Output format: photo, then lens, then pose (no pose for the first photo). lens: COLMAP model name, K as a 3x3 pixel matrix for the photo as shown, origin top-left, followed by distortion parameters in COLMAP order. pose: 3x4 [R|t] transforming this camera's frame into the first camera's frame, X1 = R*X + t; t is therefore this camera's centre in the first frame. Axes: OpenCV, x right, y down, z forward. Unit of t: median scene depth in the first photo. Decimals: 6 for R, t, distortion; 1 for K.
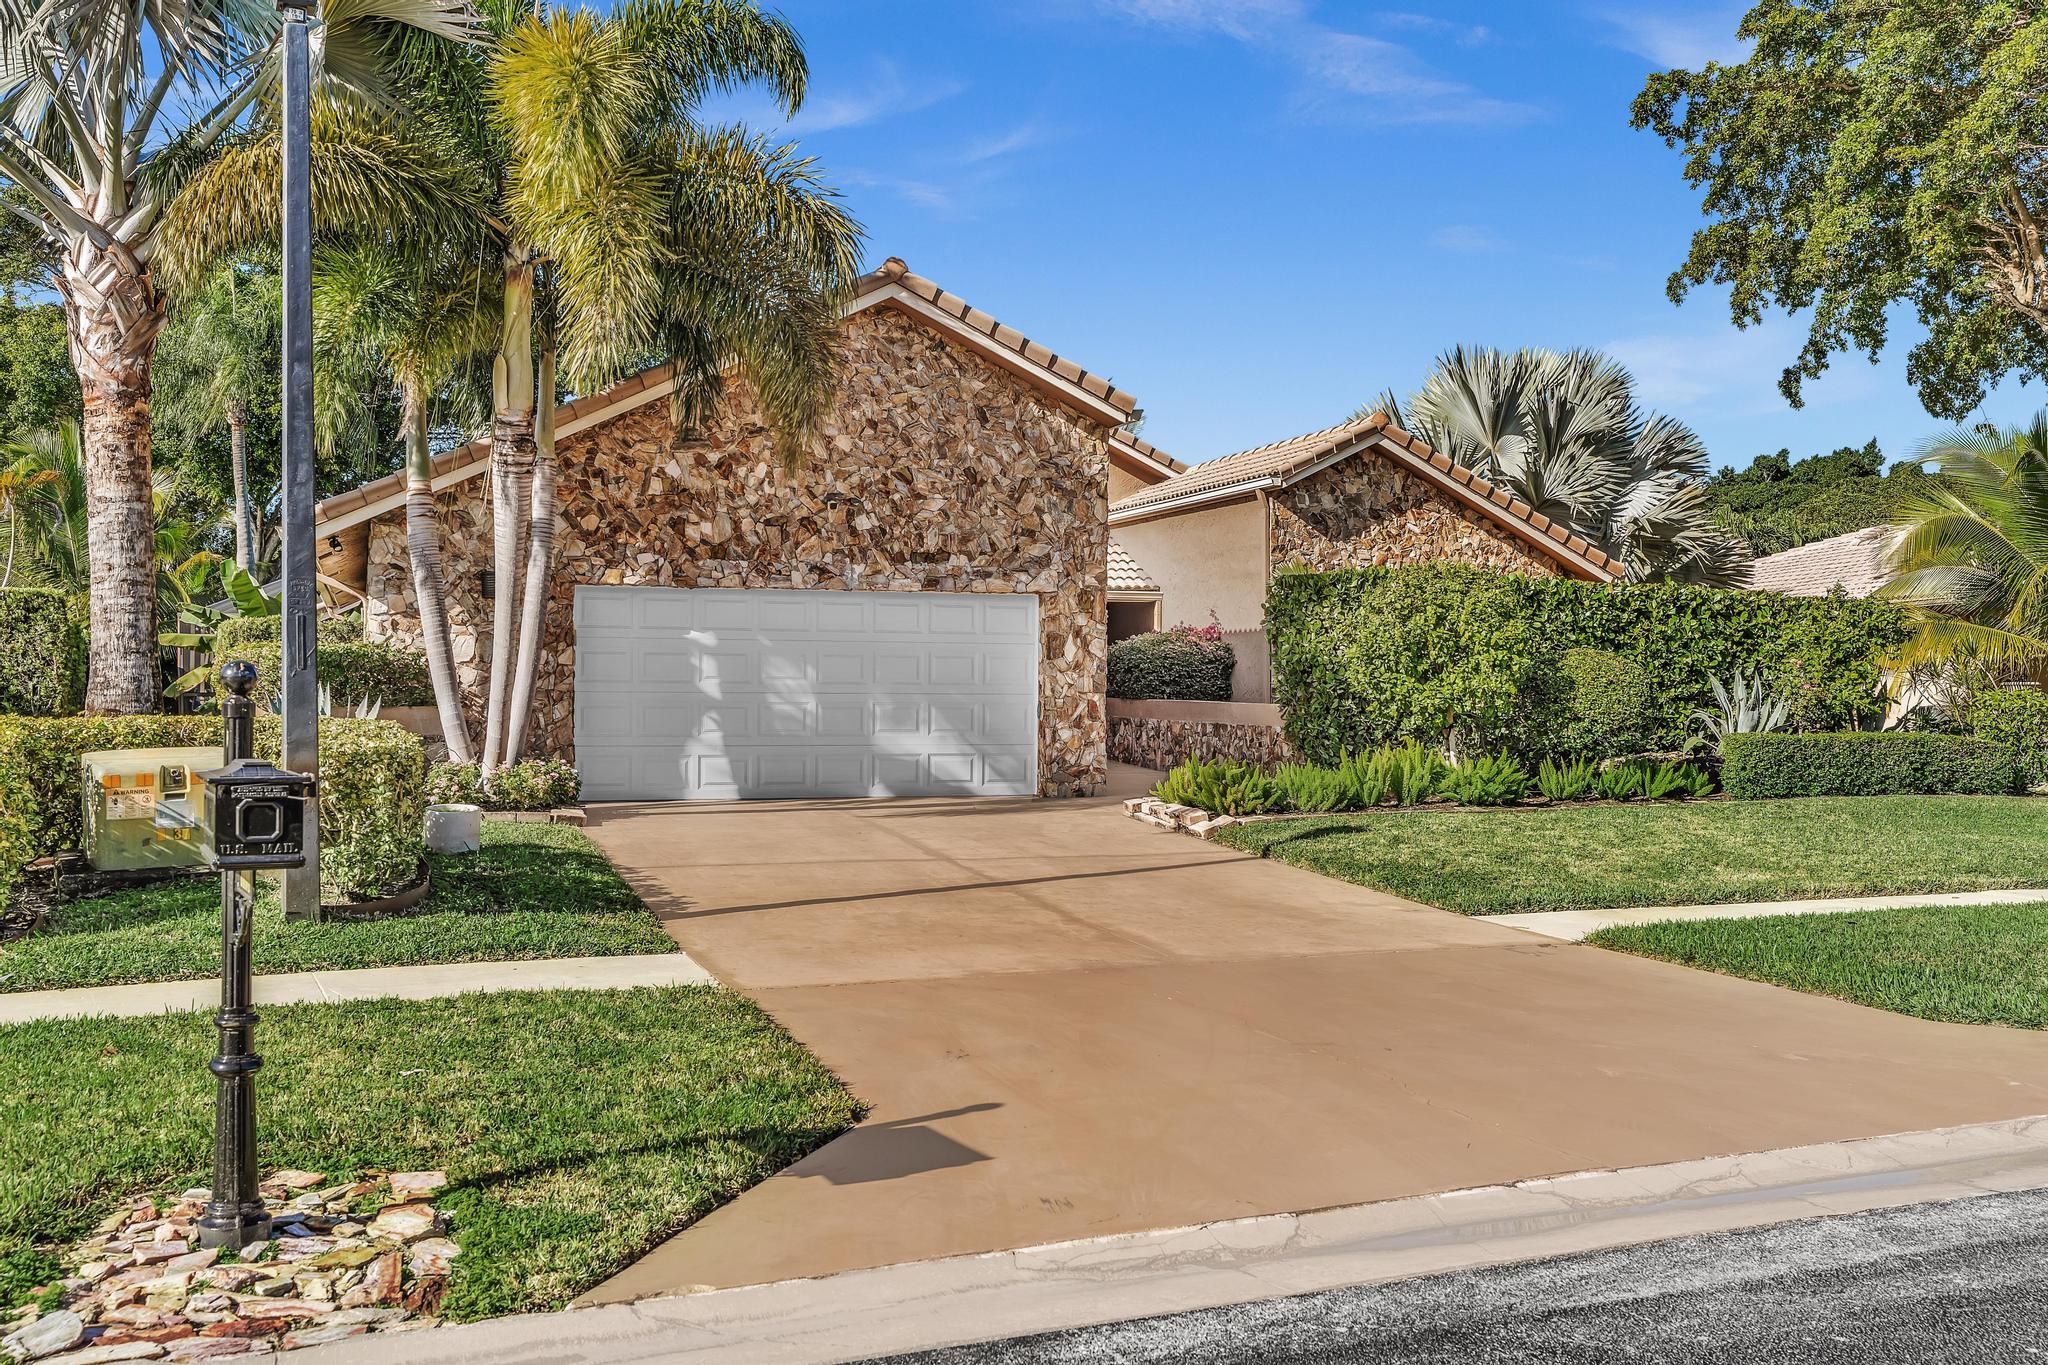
lens RADIAL K [[1940.8, 0, 1023.9], [0, 1940.8, 684.9], [0, 0, 1]] dist [0.007070, 0.000000]
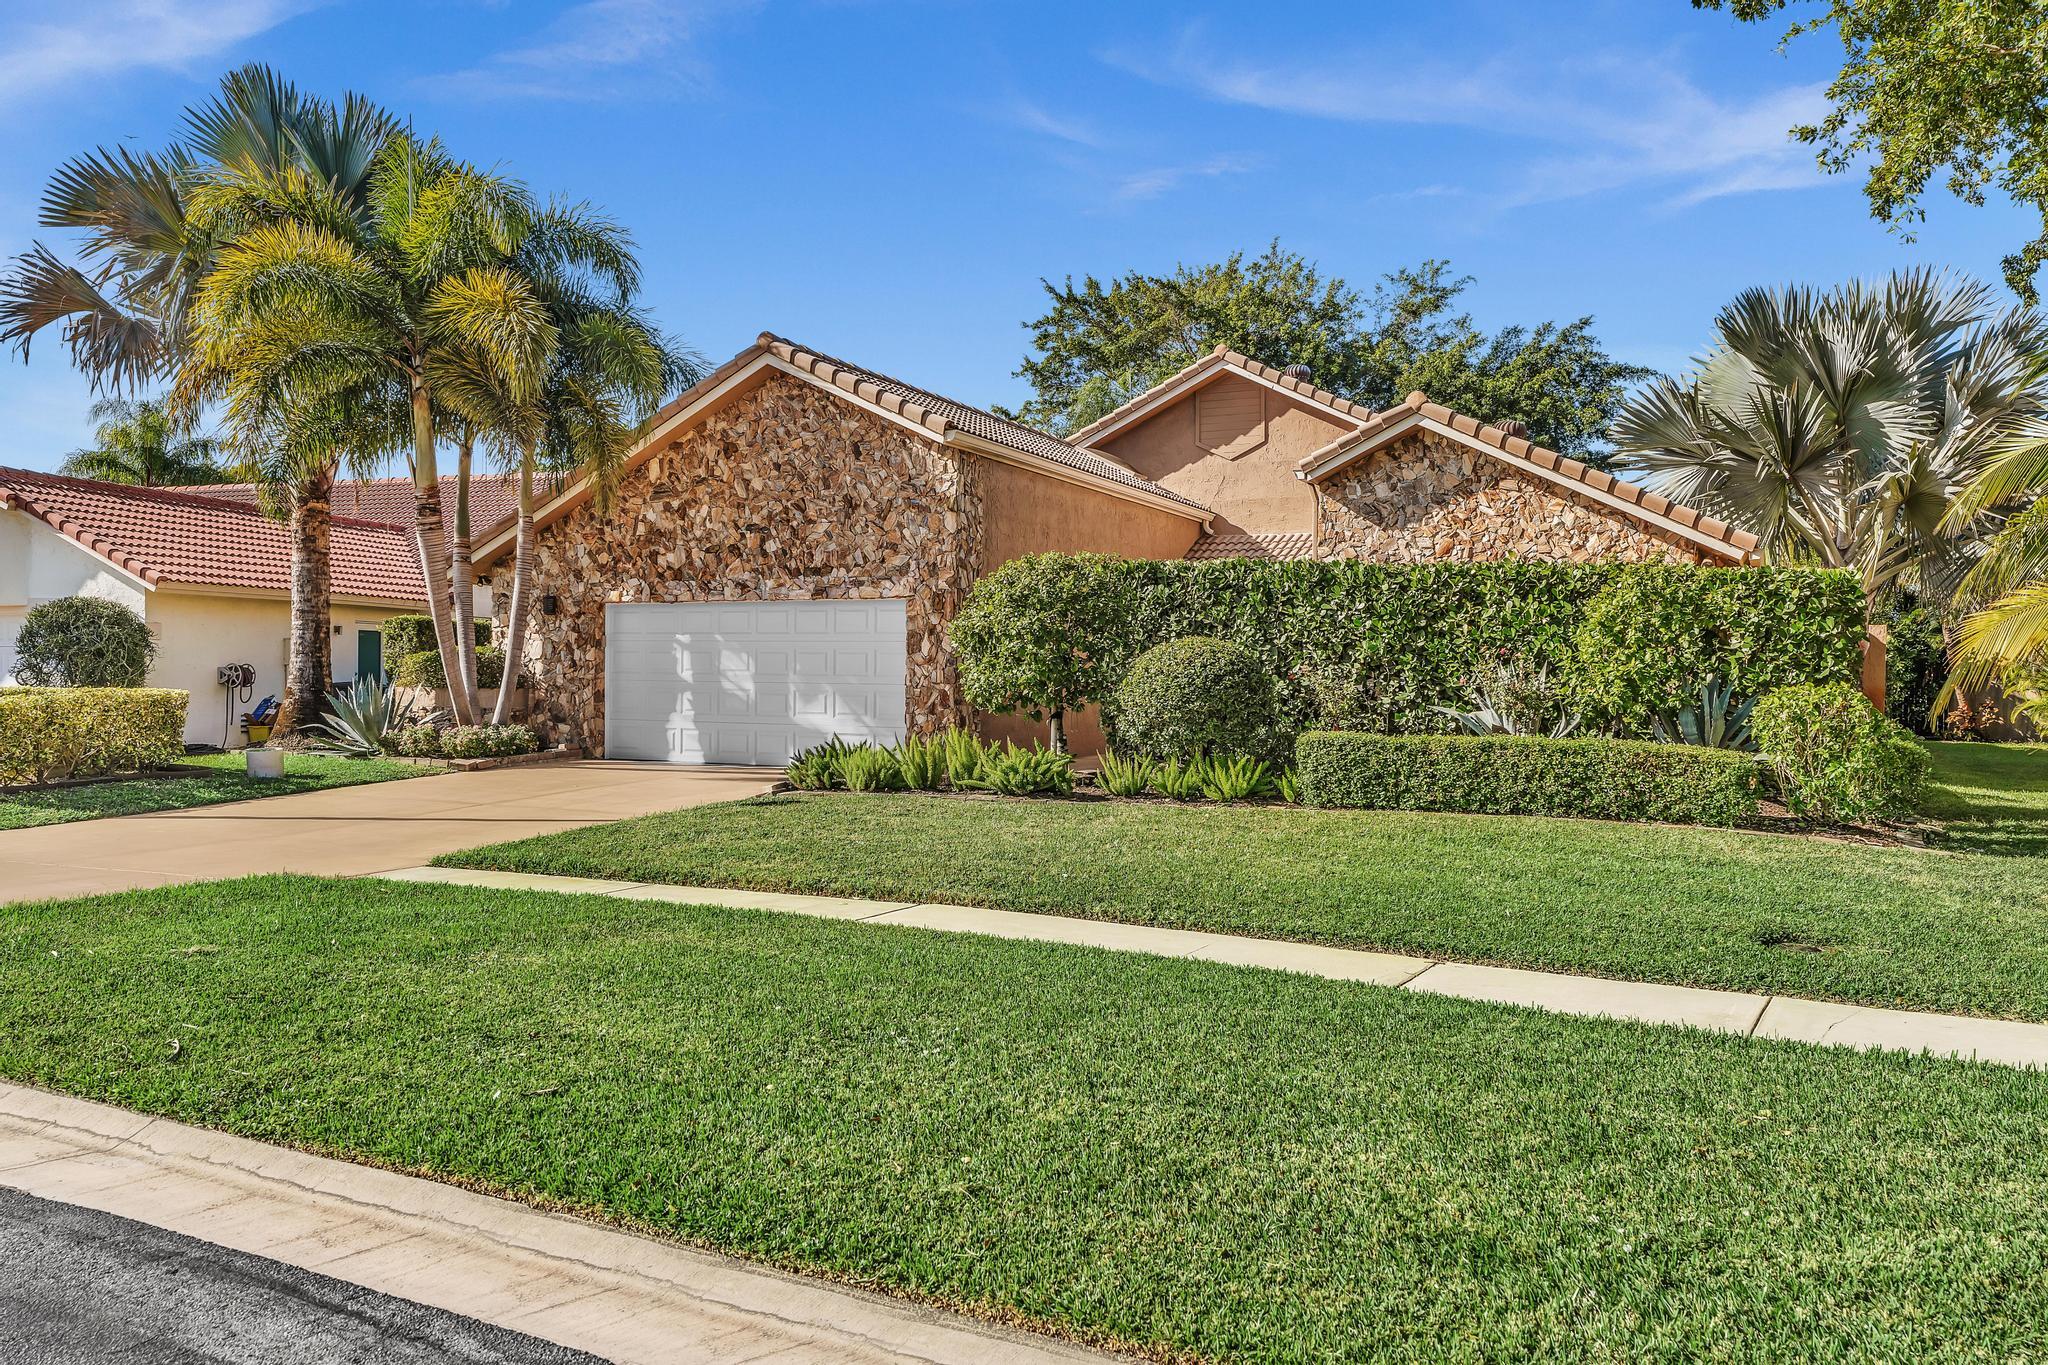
lens RADIAL K [[1650.5, 0, 1023.9], [0, 1650.5, 677.4], [0, 0, 1]] dist [0.004661, 0.005903]
pose [[0.683288, 0.001801, -0.730146, 0.803373], [-0.007087, 0.999966, -0.004166, 0.004460], [0.730114, 0.008021, 0.683278, 0.390761]]
